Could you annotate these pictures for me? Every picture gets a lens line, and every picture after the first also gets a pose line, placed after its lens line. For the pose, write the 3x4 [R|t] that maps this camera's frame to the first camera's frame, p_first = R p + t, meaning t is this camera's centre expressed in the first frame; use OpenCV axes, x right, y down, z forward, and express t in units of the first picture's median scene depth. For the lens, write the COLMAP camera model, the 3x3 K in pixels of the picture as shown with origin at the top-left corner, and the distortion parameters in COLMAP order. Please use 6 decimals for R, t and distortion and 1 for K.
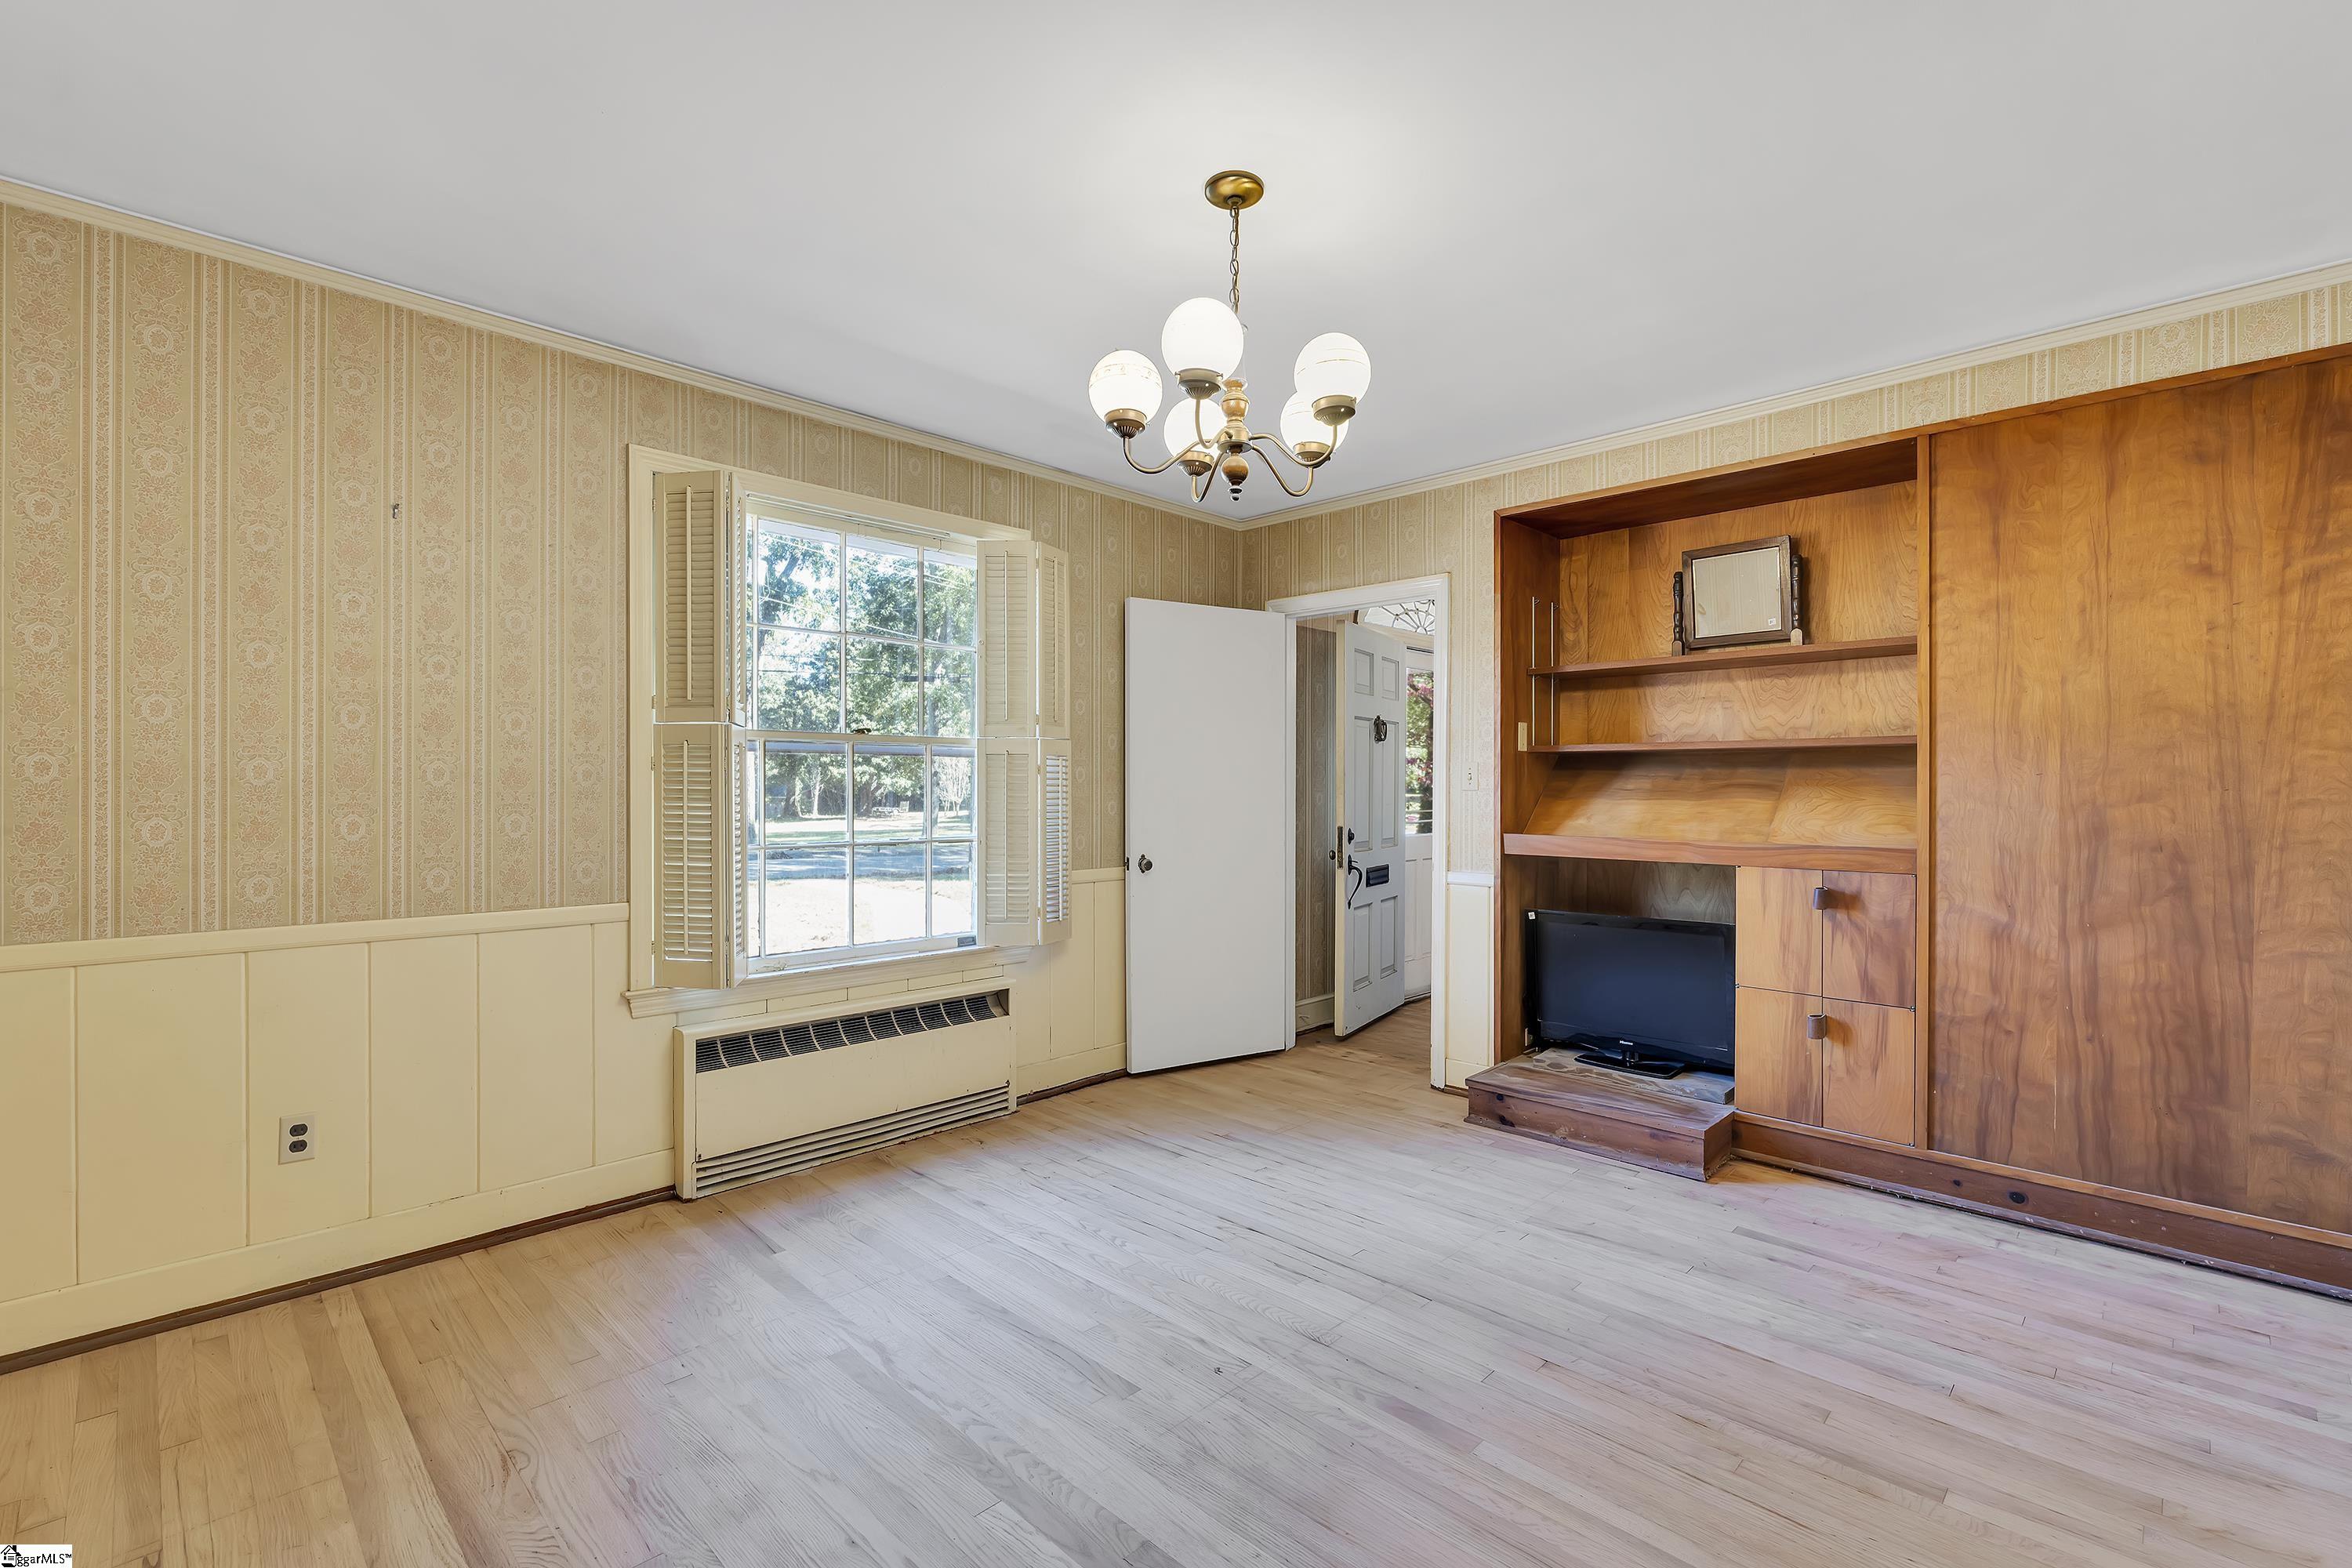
lens RADIAL K [[1075.9, 0, 1175.6], [0, 1075.9, 784.3], [0, 0, 1]] dist [-0.010305, -0.000107]
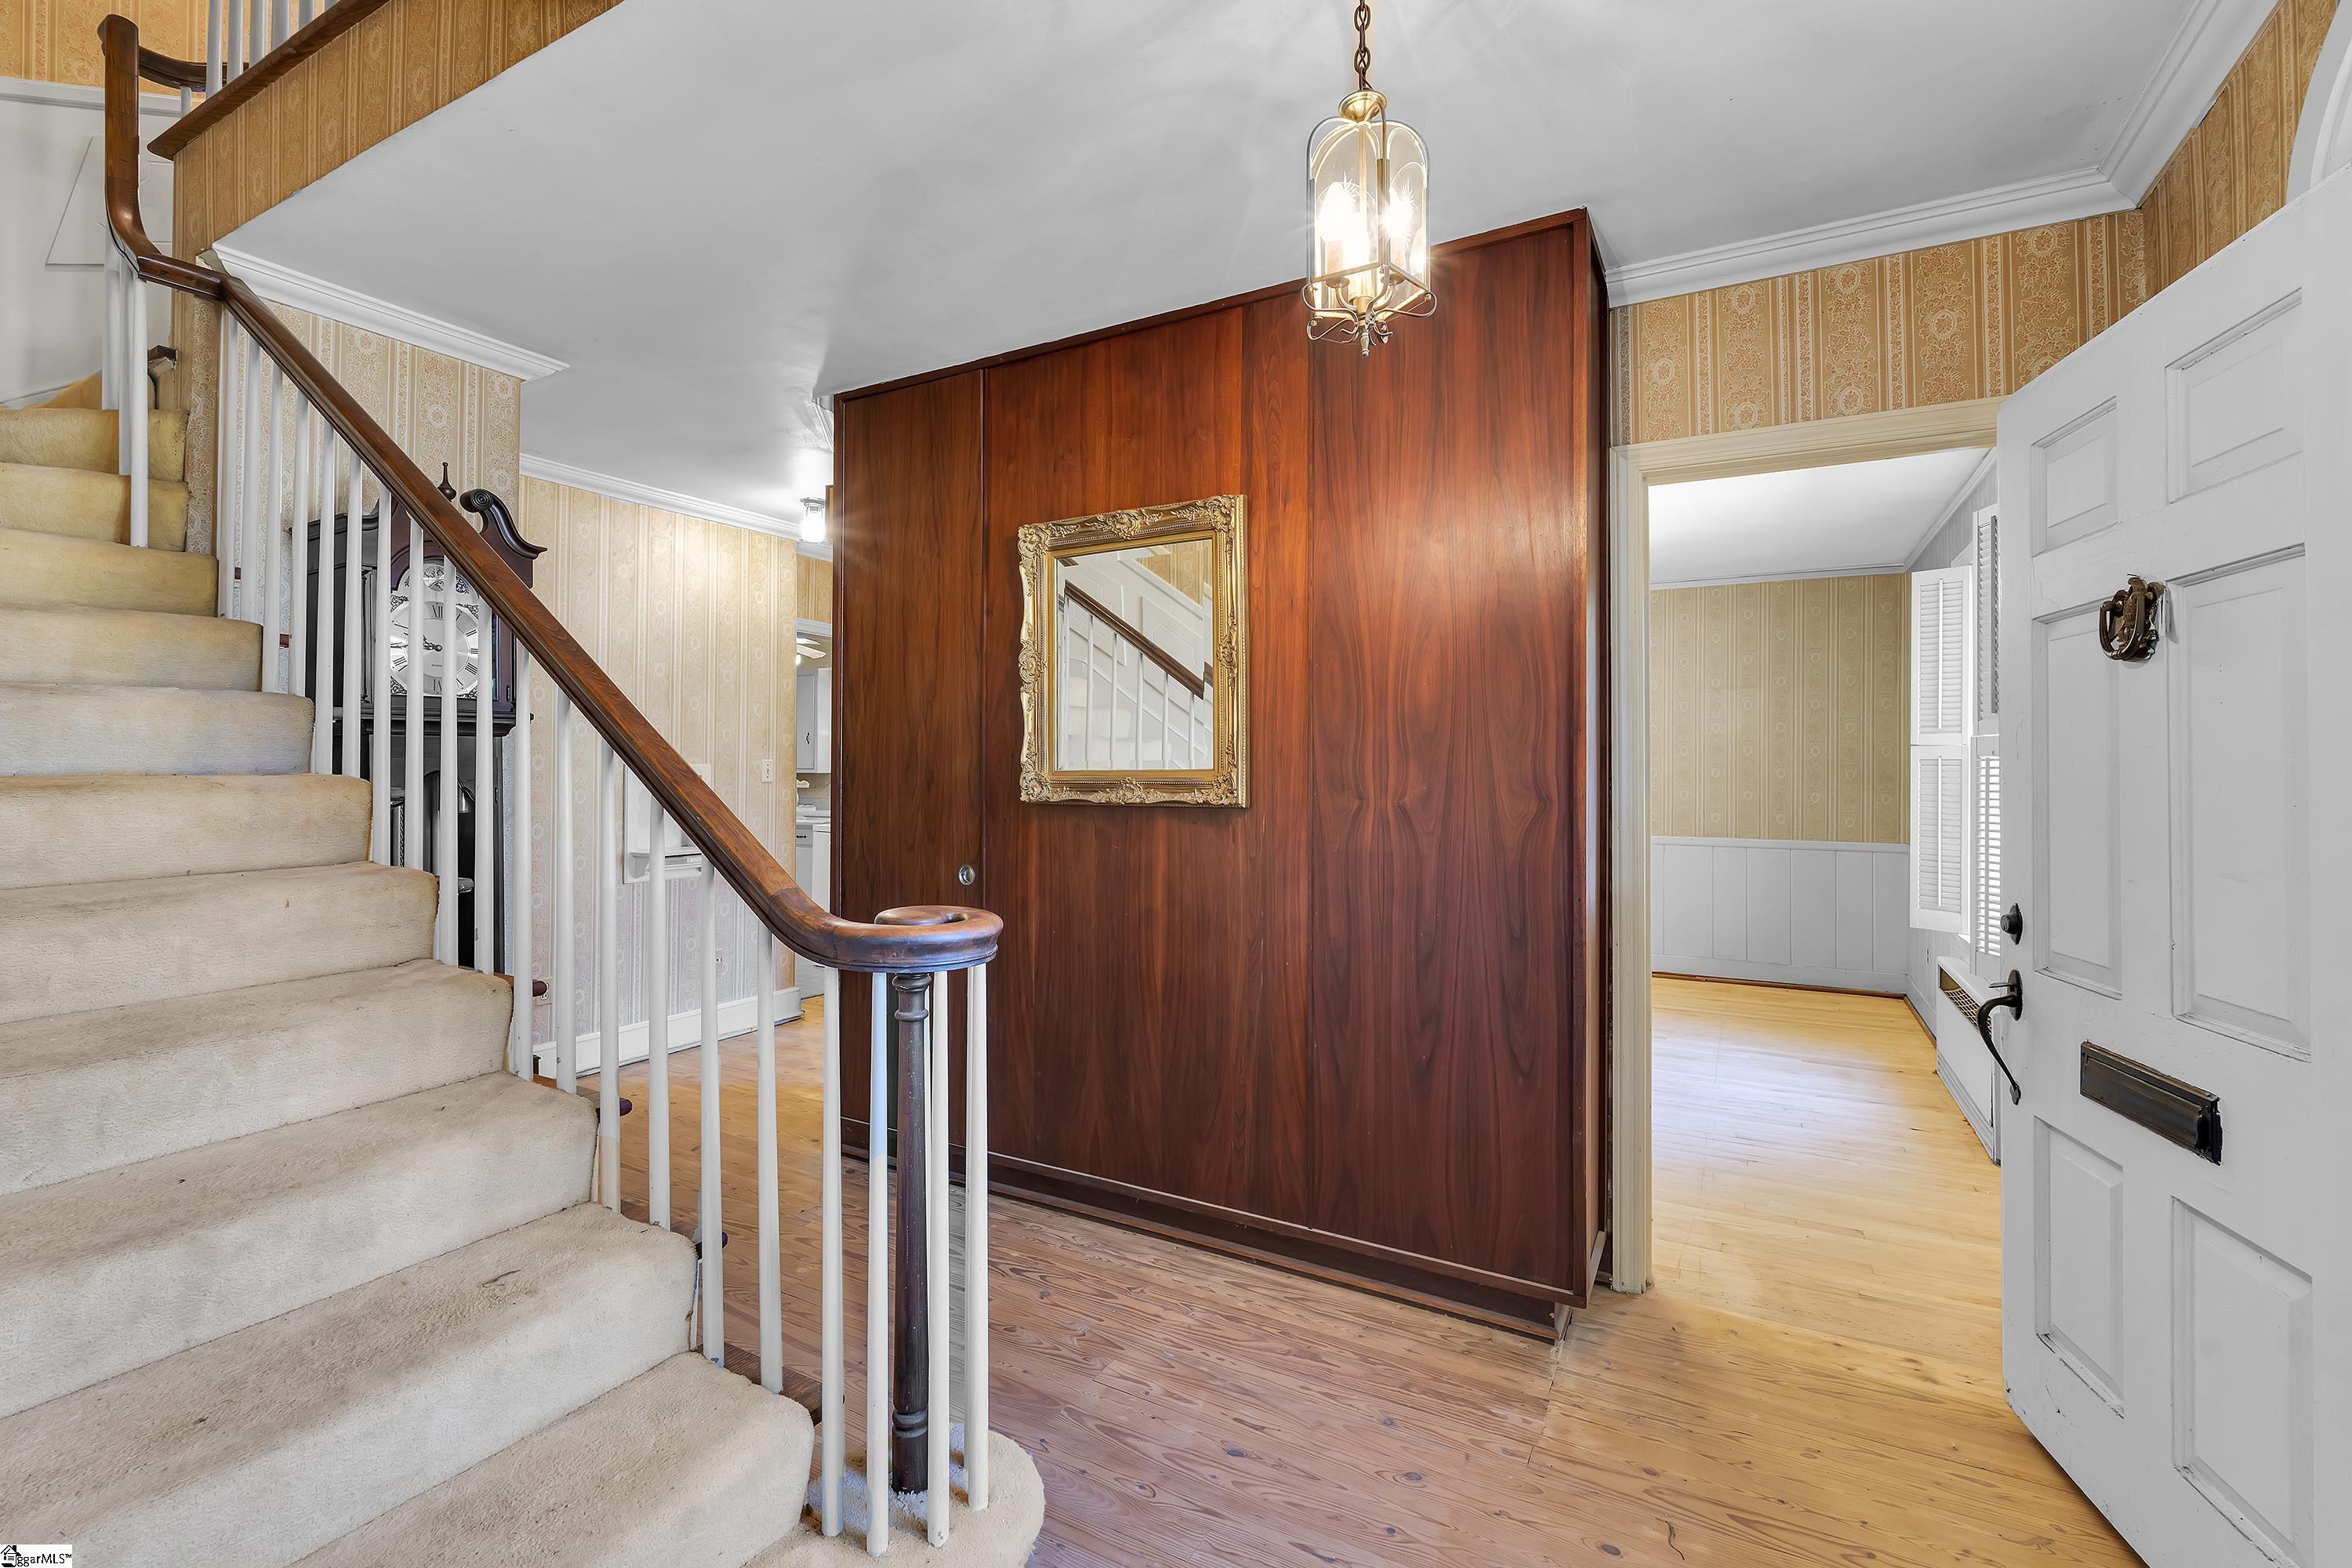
lens RADIAL K [[1075.9, 0, 1176.9], [0, 1075.9, 777.7], [0, 0, 1]] dist [-0.010305, -0.000107]
pose [[-0.965509, -0.004722, -0.260326, 0.765606], [-0.004452, 0.999989, -0.001627, -0.002903], [0.260330, -0.000411, -0.965520, 1.767758]]
